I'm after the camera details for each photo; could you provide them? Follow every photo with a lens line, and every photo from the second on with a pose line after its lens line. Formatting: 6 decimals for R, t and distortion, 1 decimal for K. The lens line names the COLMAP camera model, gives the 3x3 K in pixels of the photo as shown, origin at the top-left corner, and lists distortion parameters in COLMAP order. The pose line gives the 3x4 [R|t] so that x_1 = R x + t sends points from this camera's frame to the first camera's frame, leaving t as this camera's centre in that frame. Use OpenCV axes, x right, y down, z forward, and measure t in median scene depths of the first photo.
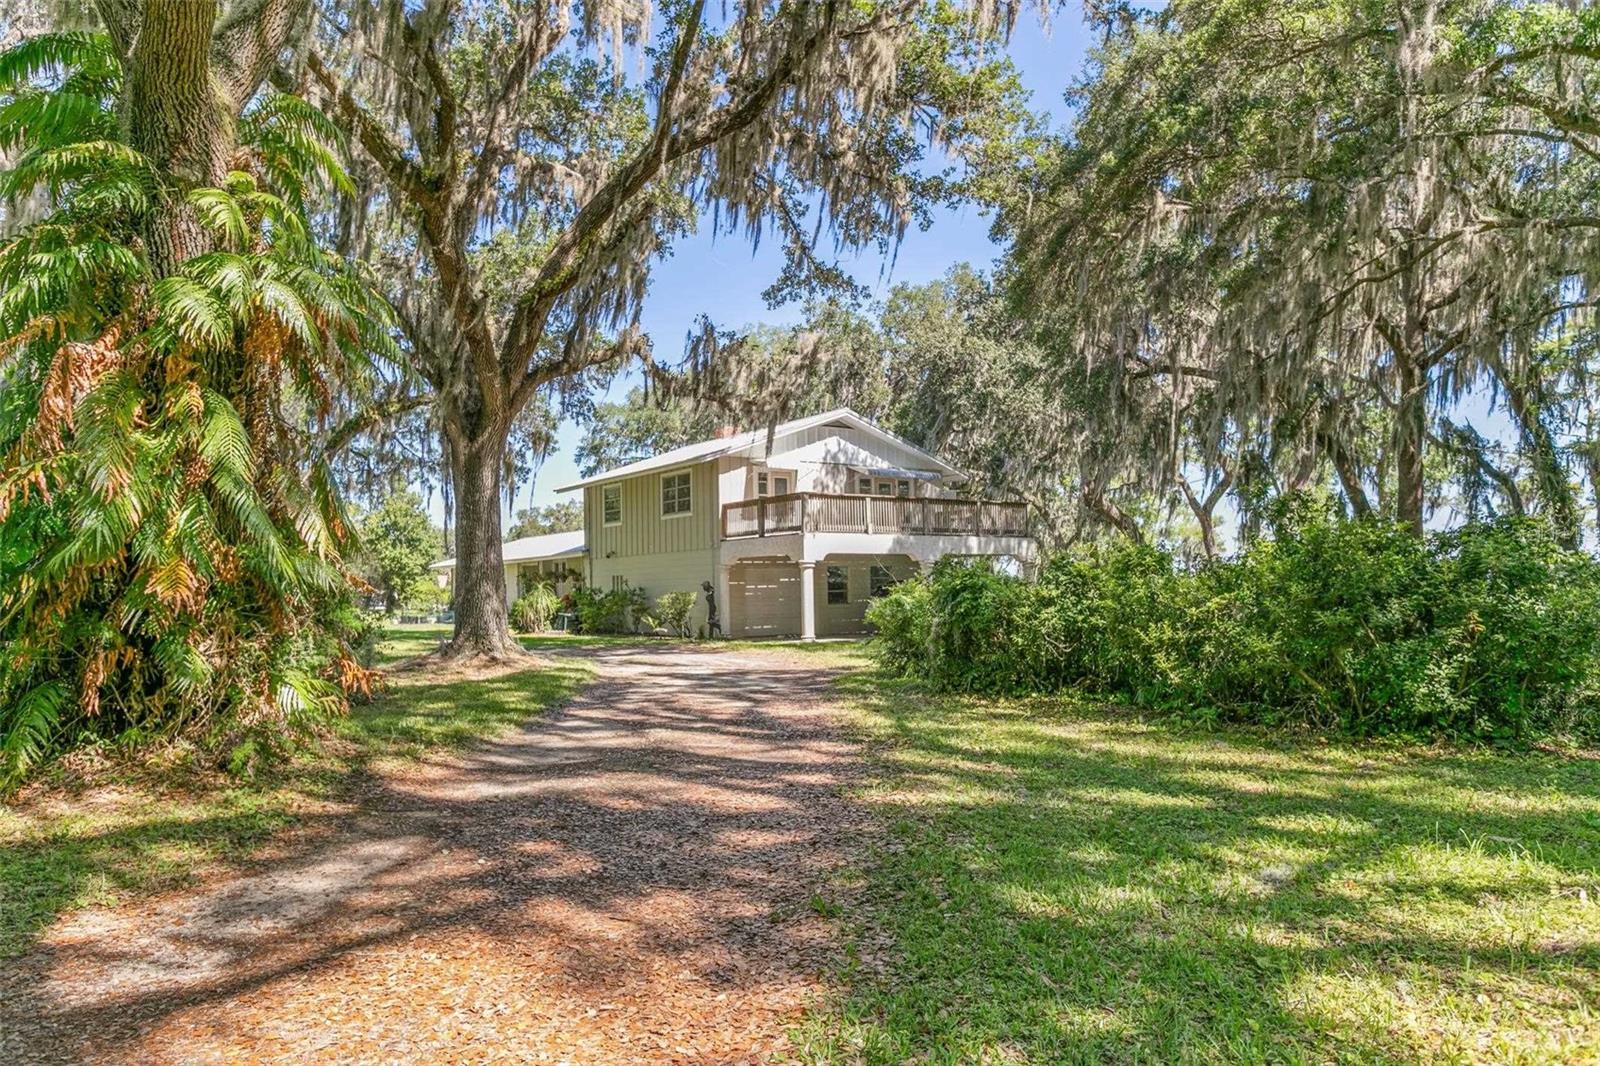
lens RADIAL K [[1117.4, 0, 795.0], [0, 1117.4, 532.4], [0, 0, 1]] dist [0.012295, 0.001521]
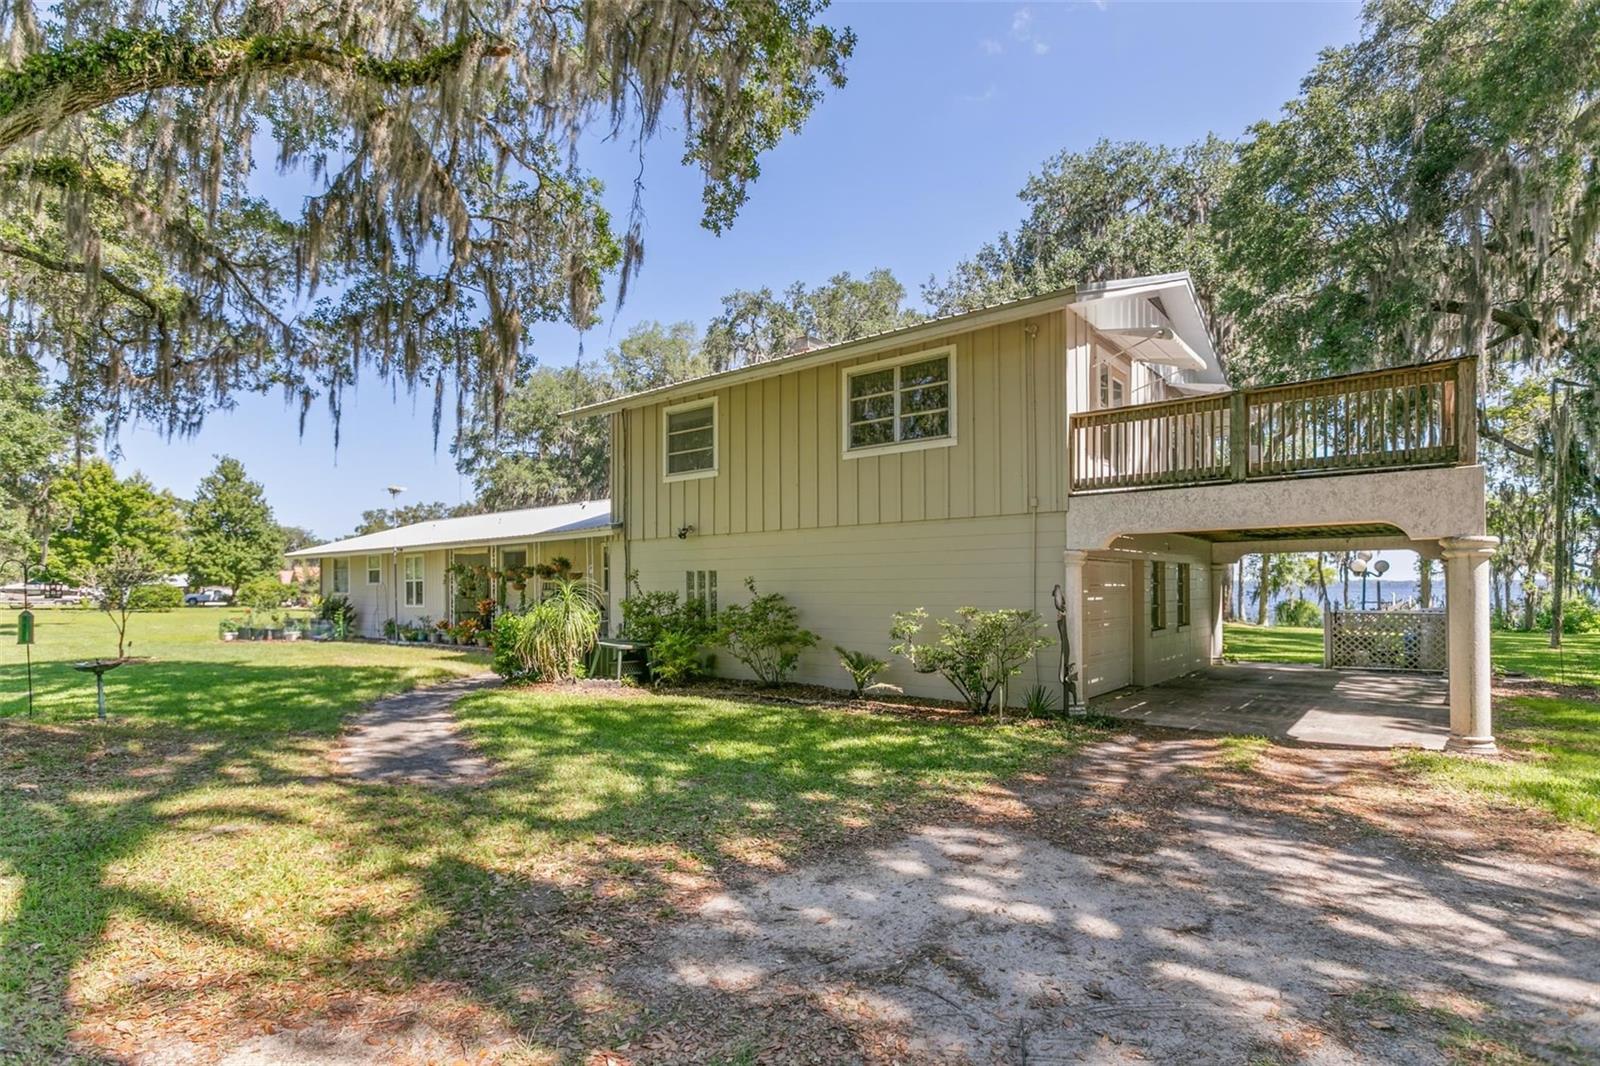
lens RADIAL K [[816.8, 0, 811.7], [0, 816.8, 572.5], [0, 0, 1]] dist [-0.002294, 0.001509]
pose [[0.961820, 0.017899, 0.273097, -0.235884], [-0.026136, 0.999306, 0.026553, 0.030346], [-0.272433, -0.032677, 0.961620, 0.664685]]
